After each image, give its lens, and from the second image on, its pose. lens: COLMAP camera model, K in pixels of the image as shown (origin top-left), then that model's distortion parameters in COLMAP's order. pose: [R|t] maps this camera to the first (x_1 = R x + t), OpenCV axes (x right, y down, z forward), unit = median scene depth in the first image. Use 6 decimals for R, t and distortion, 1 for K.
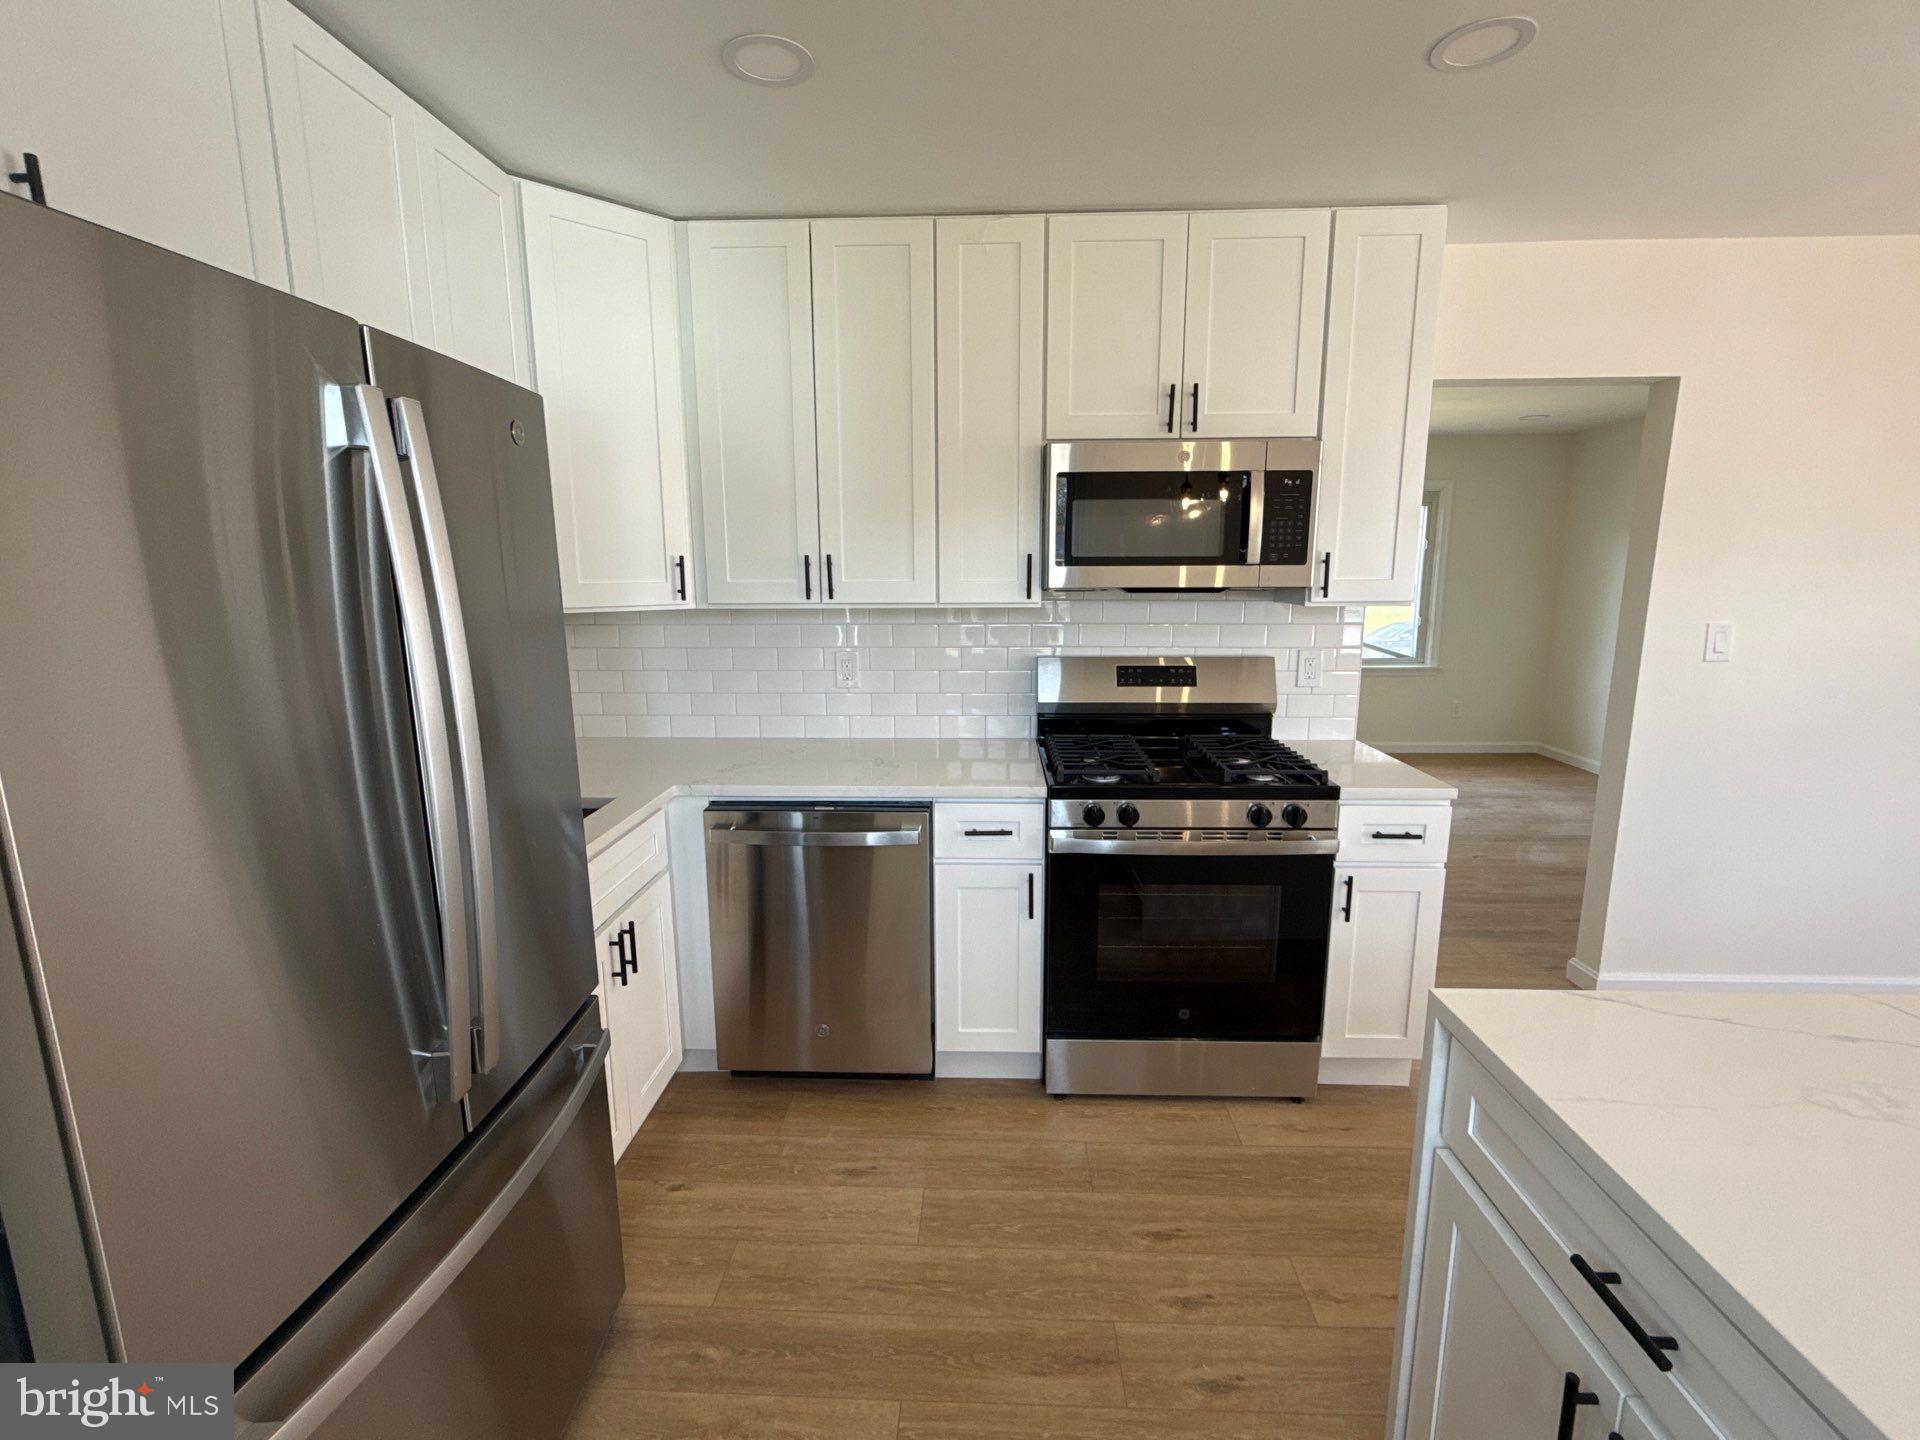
lens RADIAL K [[880.2, 0, 960.0], [0, 880.2, 720.0], [0, 0, 1]] dist [-0.001475, -0.000178]
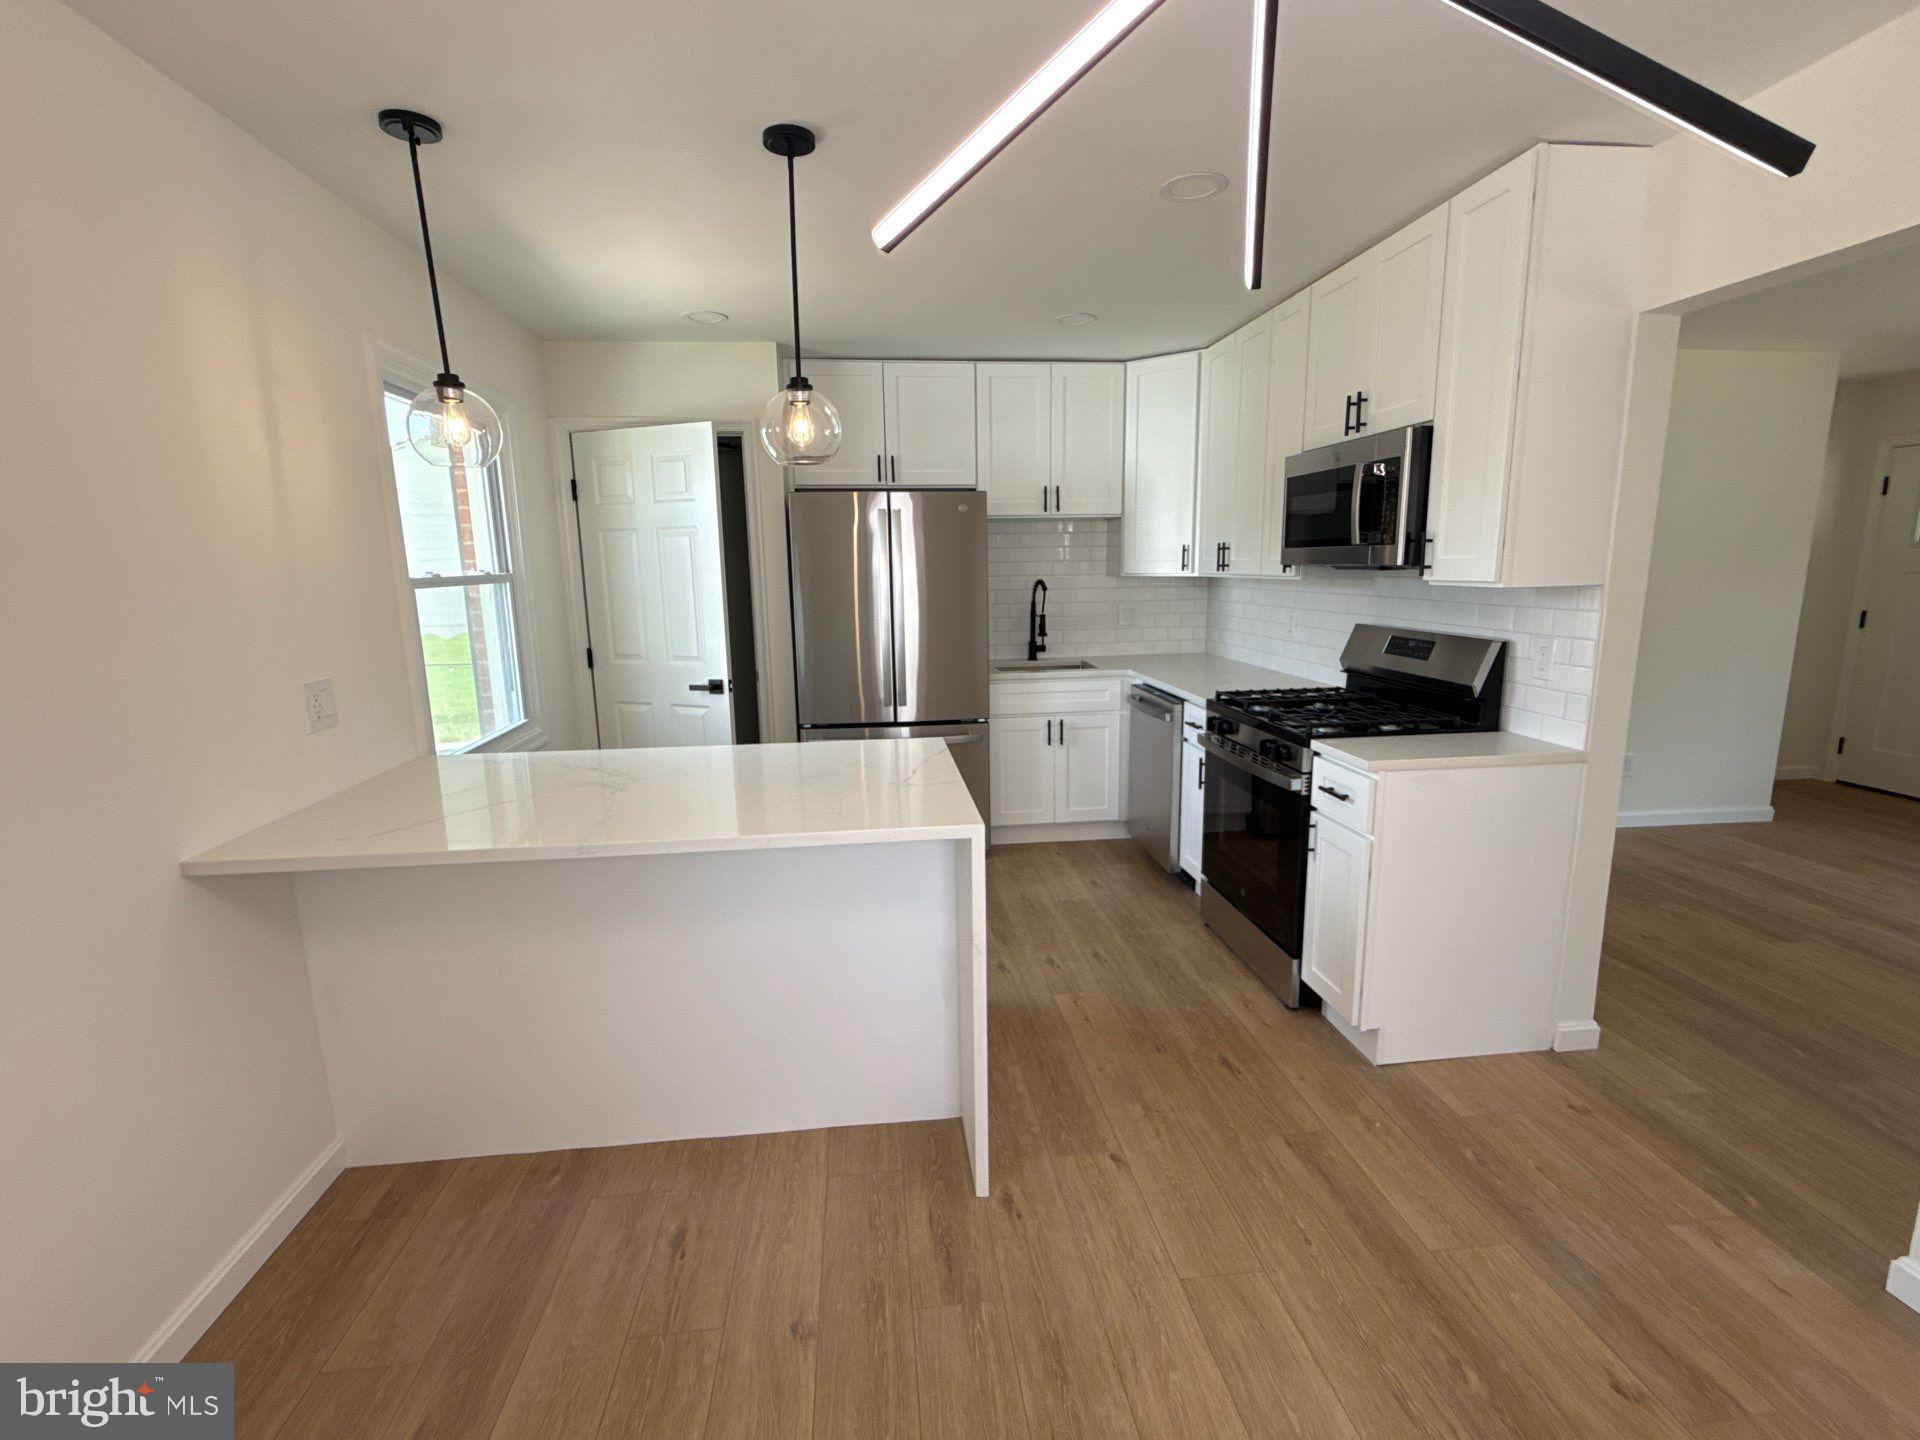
lens RADIAL K [[880.2, 0, 960.0], [0, 880.2, 720.0], [0, 0, 1]] dist [-0.001475, -0.000178]
pose [[0.146024, 0.174441, -0.973780, 1.478956], [-0.162013, 0.975258, 0.150411, -0.044352], [0.975925, 0.135802, 0.170673, 0.349093]]
